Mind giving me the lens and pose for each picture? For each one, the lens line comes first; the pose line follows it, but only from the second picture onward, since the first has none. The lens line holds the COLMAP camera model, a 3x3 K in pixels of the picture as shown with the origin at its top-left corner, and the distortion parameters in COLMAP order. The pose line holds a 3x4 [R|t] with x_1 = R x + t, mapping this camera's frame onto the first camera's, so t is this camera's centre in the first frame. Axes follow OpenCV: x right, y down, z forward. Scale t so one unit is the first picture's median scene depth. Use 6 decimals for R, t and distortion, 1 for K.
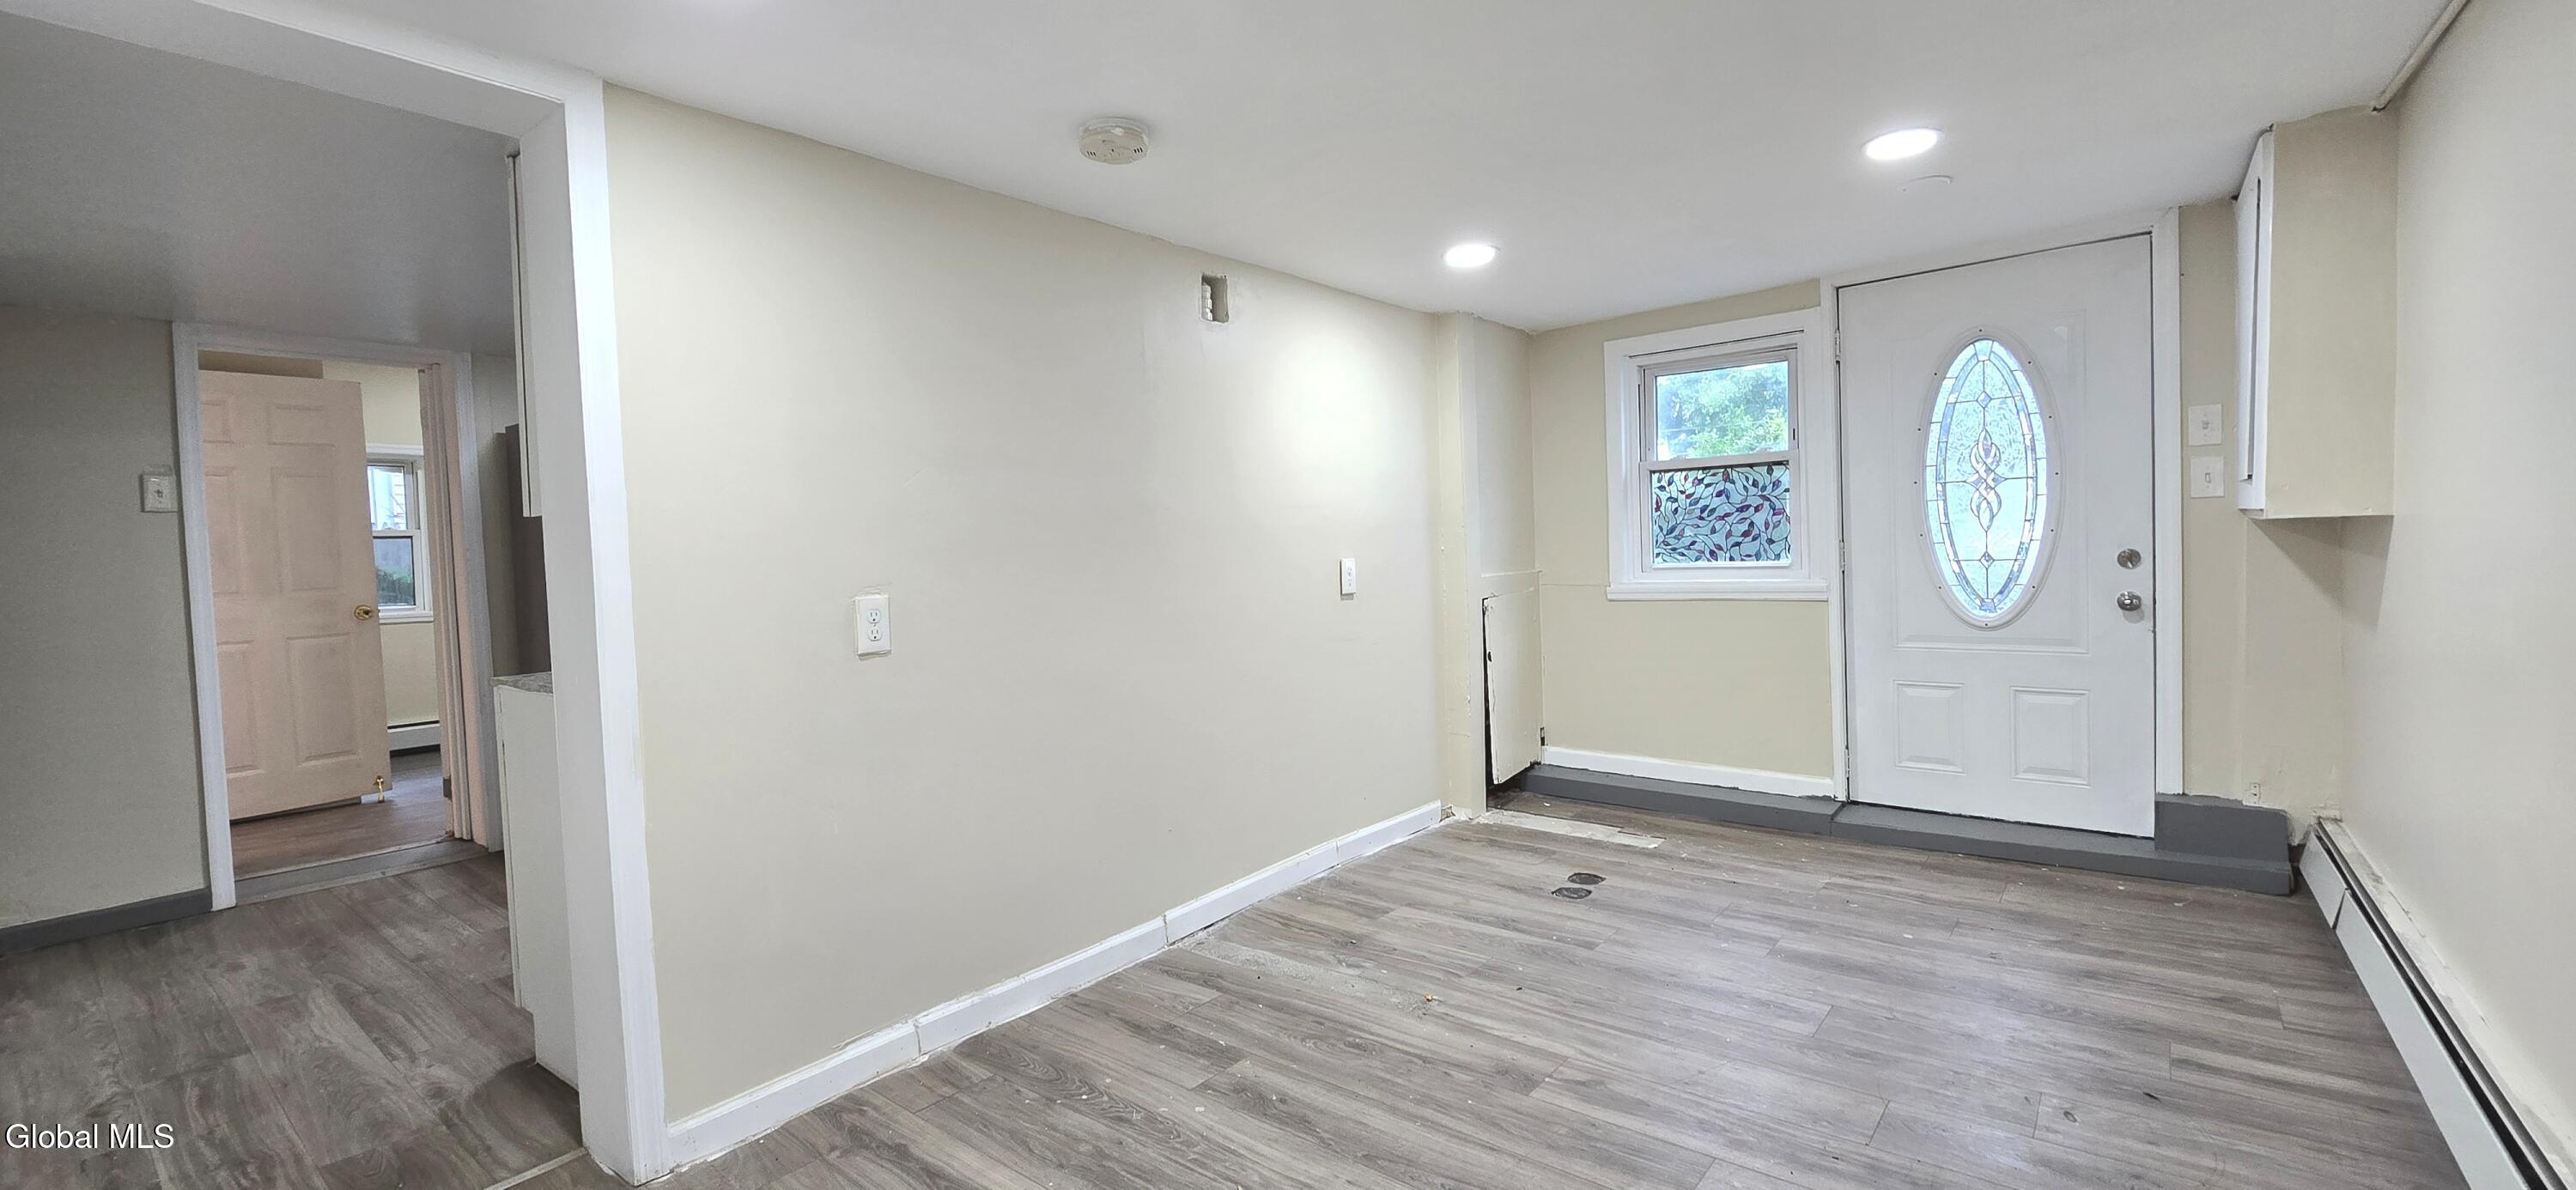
lens RADIAL K [[1052.4, 0, 1285.9], [0, 1052.4, 629.3], [0, 0, 1]] dist [-0.003949, 0.001874]
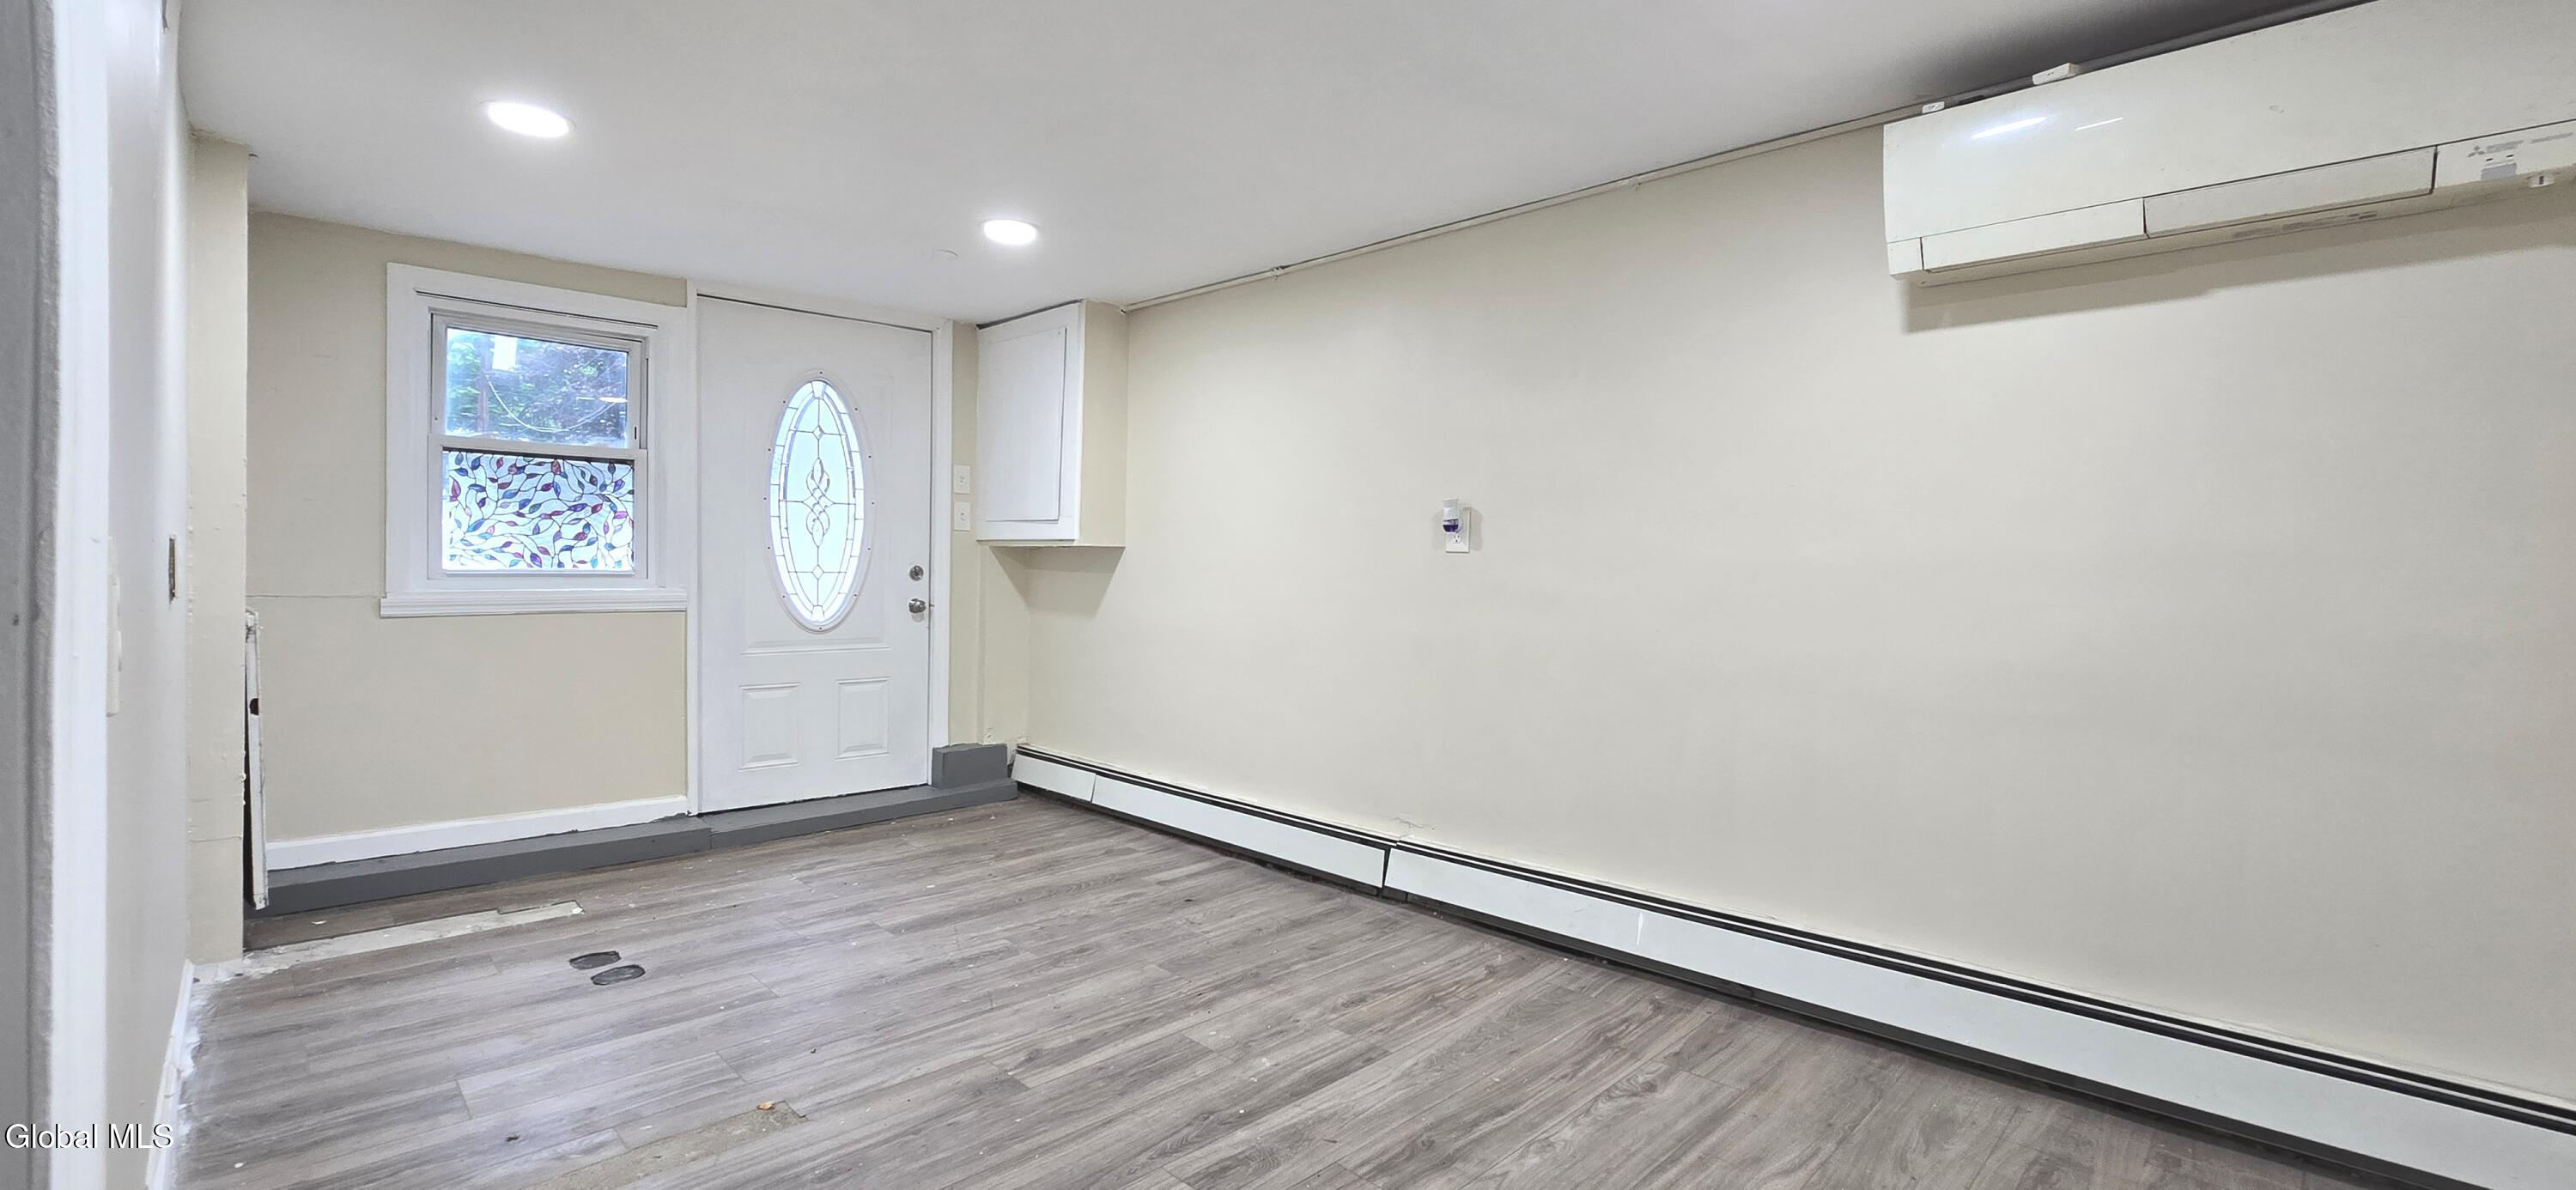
lens RADIAL K [[1052.4, 0, 1287.8], [0, 1052.4, 603.3], [0, 0, 1]] dist [-0.003949, 0.001874]
pose [[0.101149, 0.001354, 0.994870, -0.513886], [0.060917, 0.998114, -0.007552, 0.010358], [-0.993005, 0.061369, 0.100875, 0.453494]]
